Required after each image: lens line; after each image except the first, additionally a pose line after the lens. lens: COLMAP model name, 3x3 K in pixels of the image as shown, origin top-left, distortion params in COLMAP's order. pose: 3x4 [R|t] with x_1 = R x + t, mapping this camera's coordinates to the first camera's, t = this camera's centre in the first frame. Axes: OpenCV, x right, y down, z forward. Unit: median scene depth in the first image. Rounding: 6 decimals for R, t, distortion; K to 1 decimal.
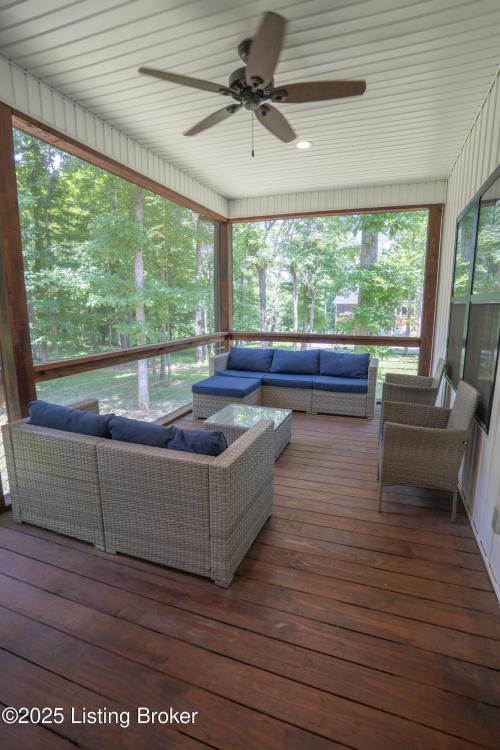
lens RADIAL K [[369.6, 0, 250.0], [0, 369.6, 375.0], [0, 0, 1]] dist [-0.075638, 0.026694]
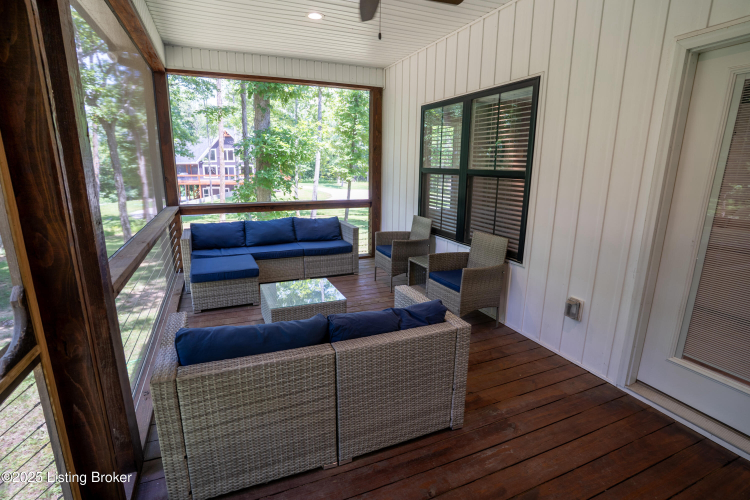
lens RADIAL K [[369.6, 0, 361.9], [0, 369.6, 252.4], [0, 0, 1]] dist [-0.075638, 0.026694]
pose [[0.730220, -0.151694, 0.666159, -0.798931], [0.118799, 0.988378, 0.094845, -0.101360], [-0.672805, 0.009882, 0.739754, 0.267521]]
